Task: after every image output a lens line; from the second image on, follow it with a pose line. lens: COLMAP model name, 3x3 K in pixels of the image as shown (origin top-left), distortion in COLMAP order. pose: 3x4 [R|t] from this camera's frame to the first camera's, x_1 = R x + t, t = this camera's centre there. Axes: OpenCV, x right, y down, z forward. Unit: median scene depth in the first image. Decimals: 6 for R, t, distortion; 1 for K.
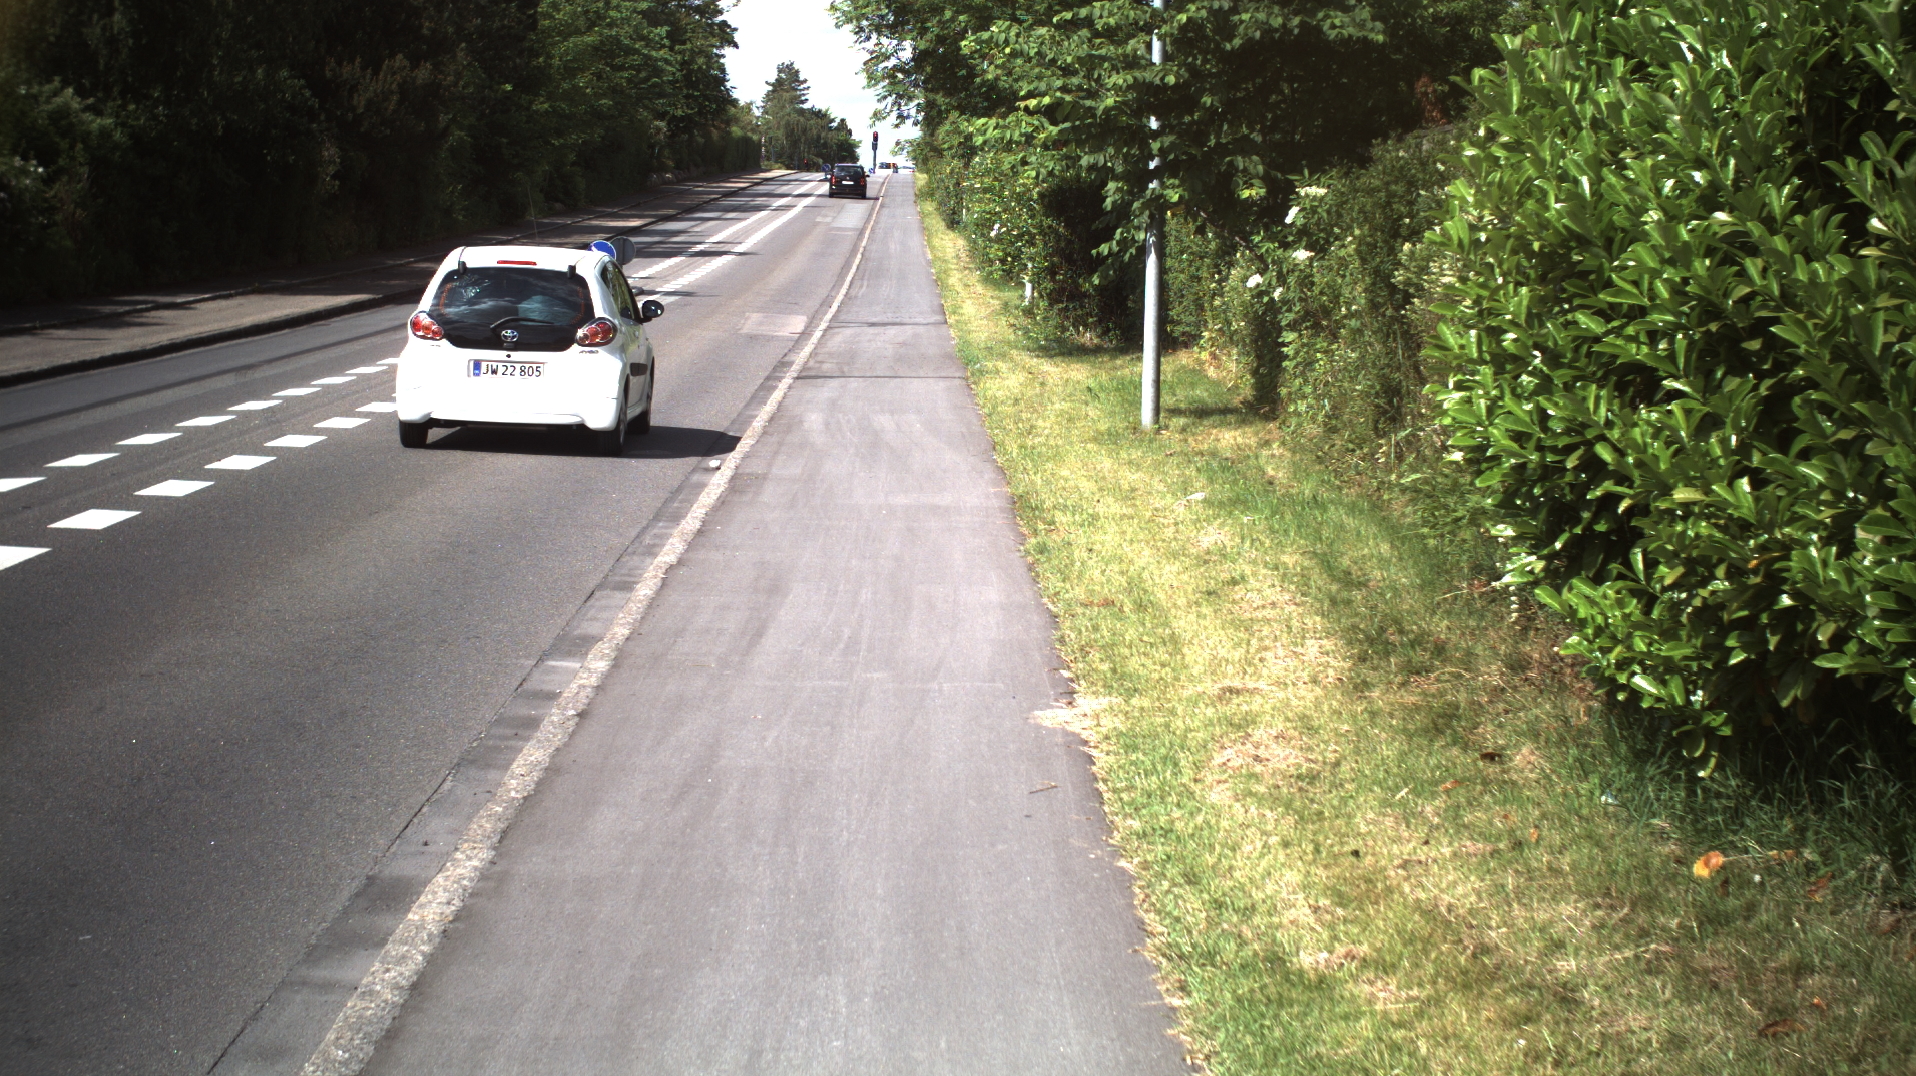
lens RADIAL K [[2899.5, 0, 941.2], [0, 2899.5, 548.0], [0, 0, 1]] dist [-0.206297, 0.000000]
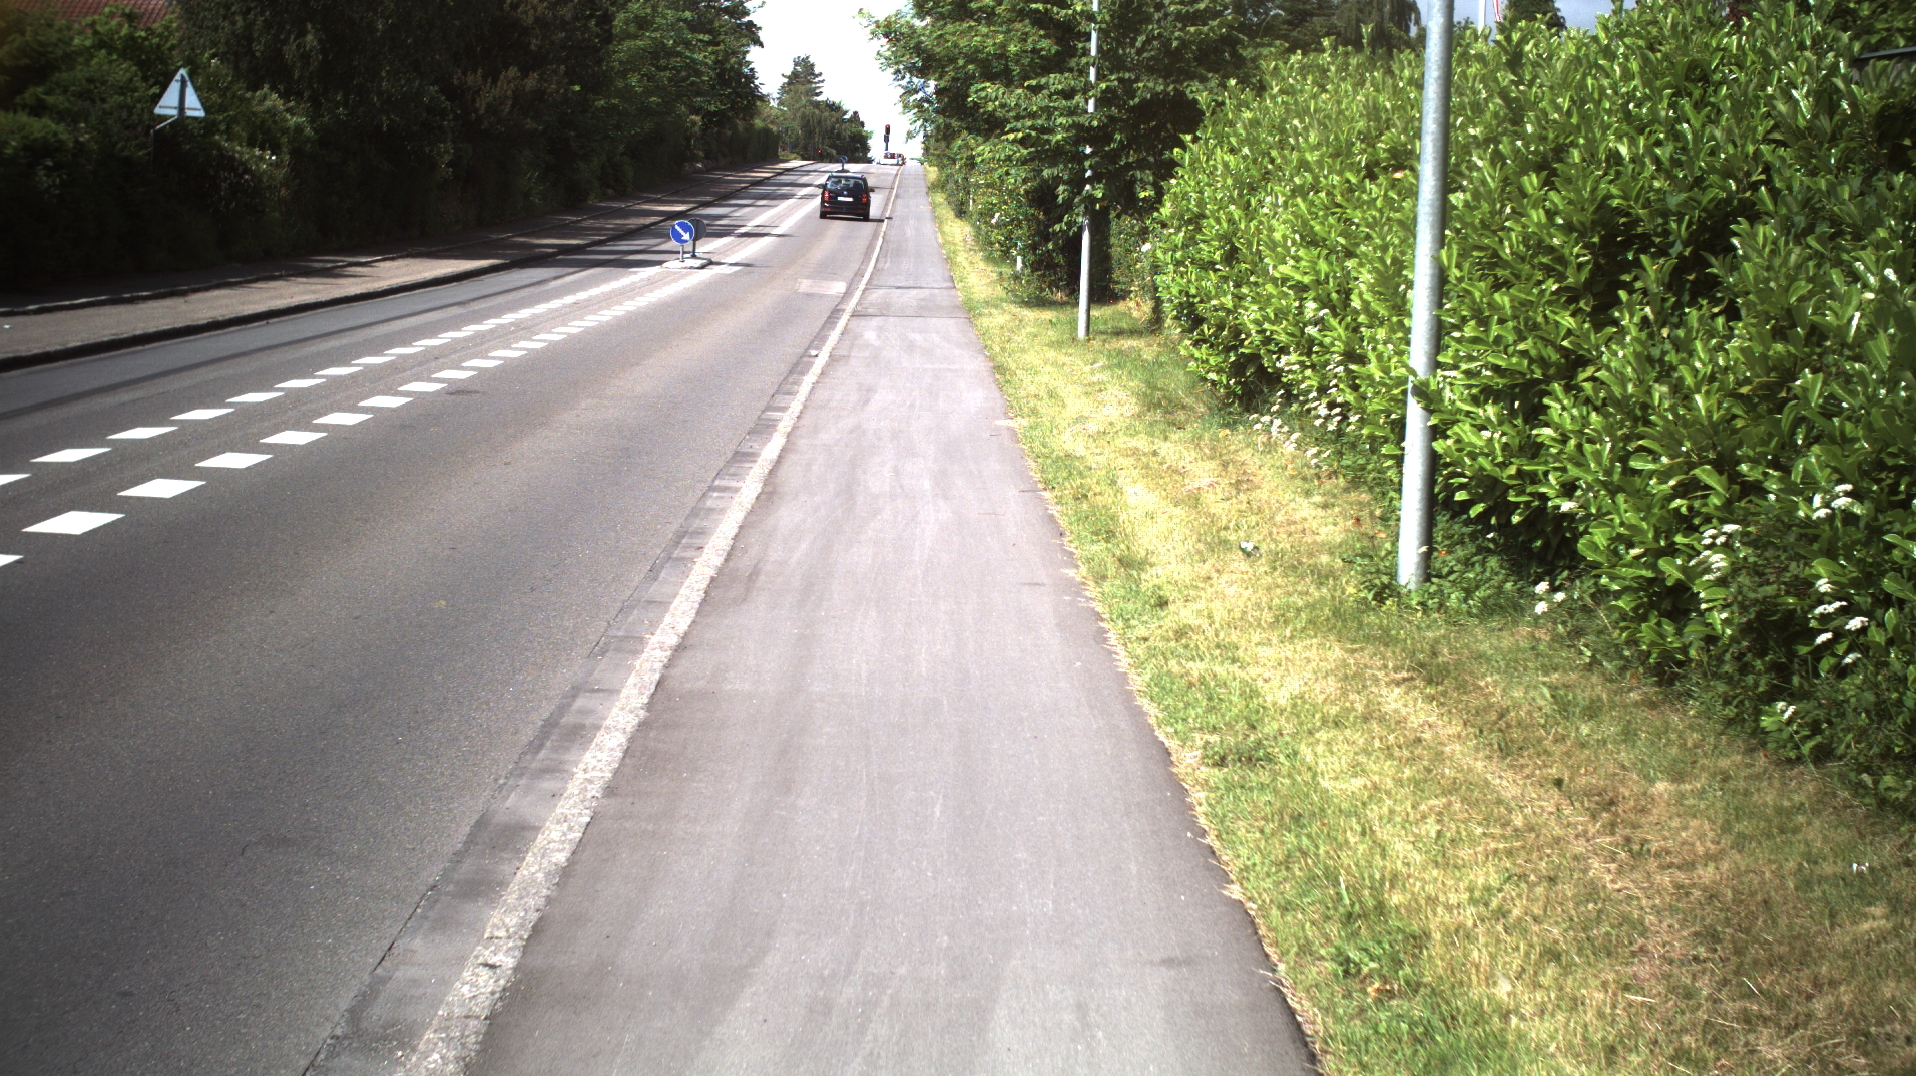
lens RADIAL K [[2899.2, 0, 1007.6], [0, 2899.2, 550.6], [0, 0, 1]] dist [-0.212050, 0.000000]
pose [[0.999631, 0.015709, 0.022152, -0.003248], [-0.015793, 0.999869, 0.003603, 0.071329], [-0.022093, -0.003951, 0.999748, -0.609117]]
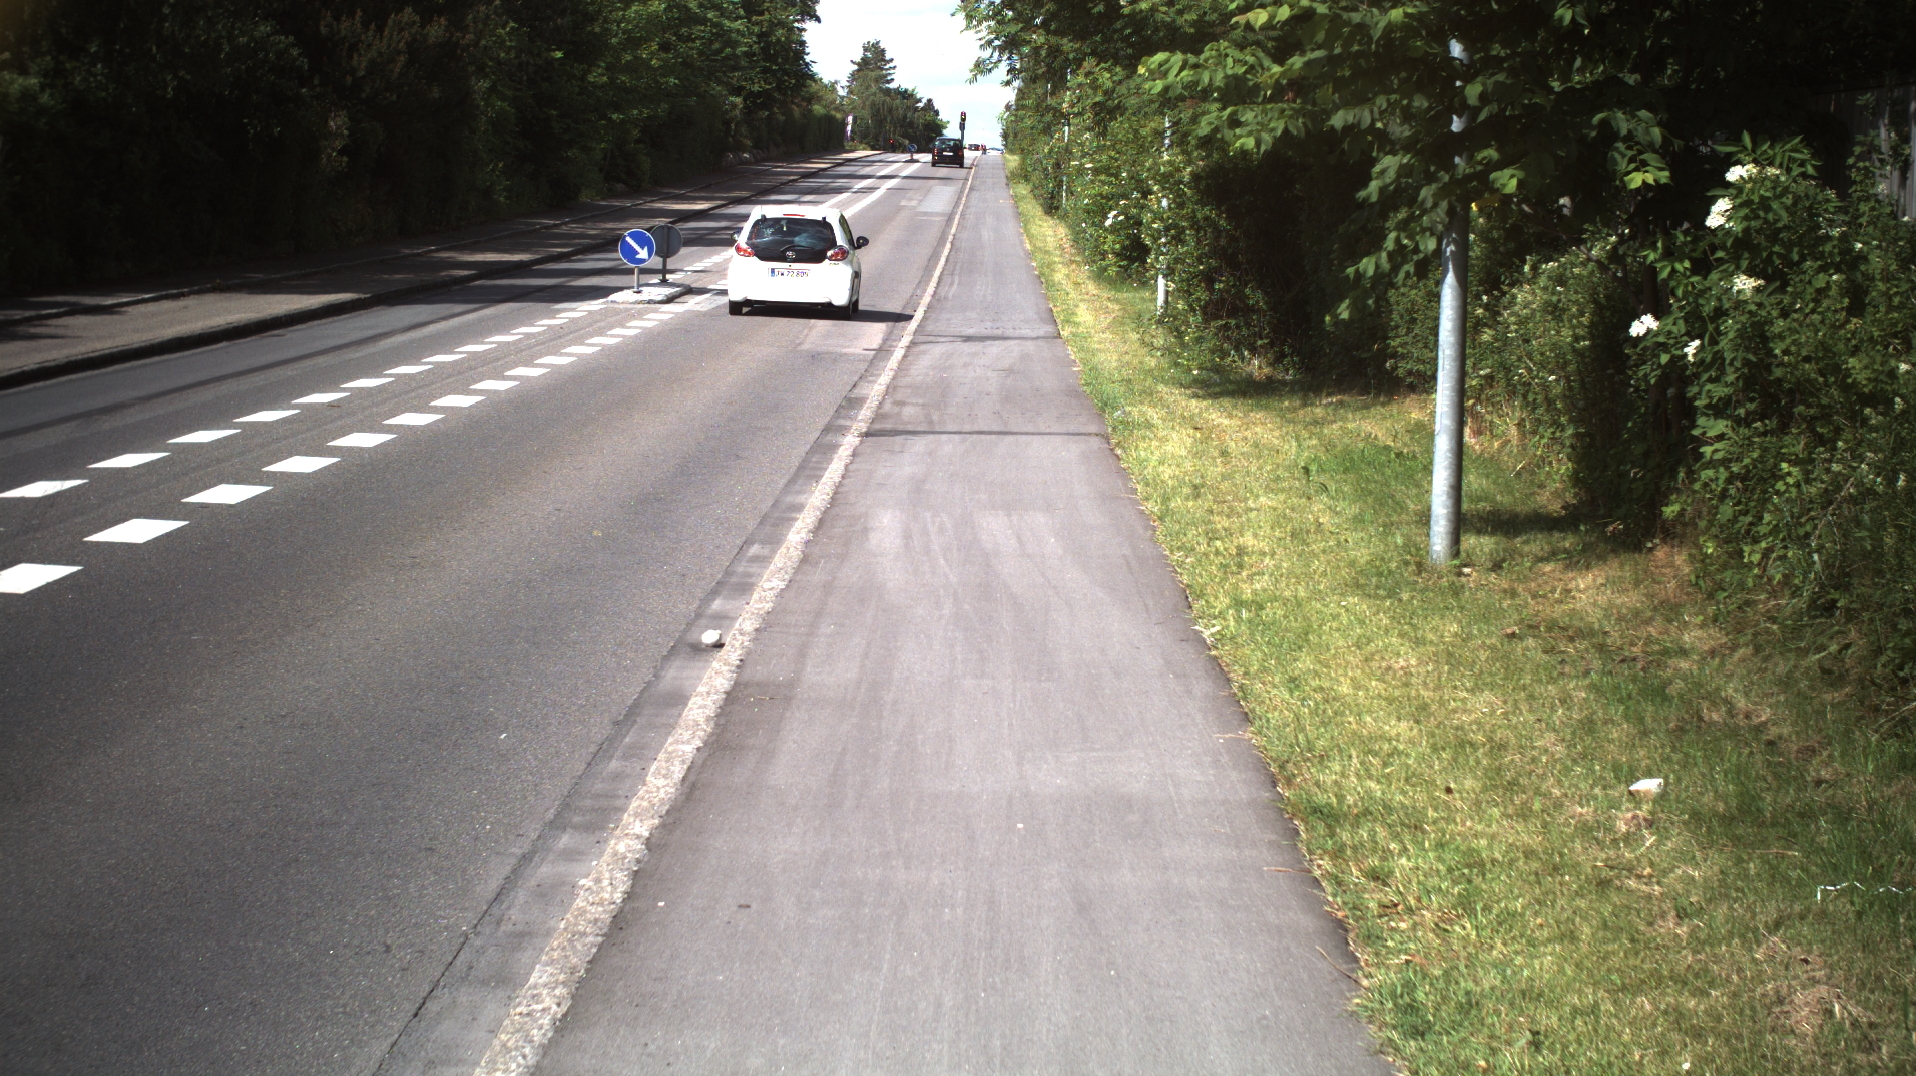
lens RADIAL K [[2895.7, 0, 954.7], [0, 2895.7, 529.5], [0, 0, 1]] dist [-0.195606, 0.000000]
pose [[0.999681, 0.007033, -0.024244, -0.015144], [-0.007037, 0.999975, -0.000094, -0.048641], [0.024242, 0.000265, 0.999706, 0.406708]]
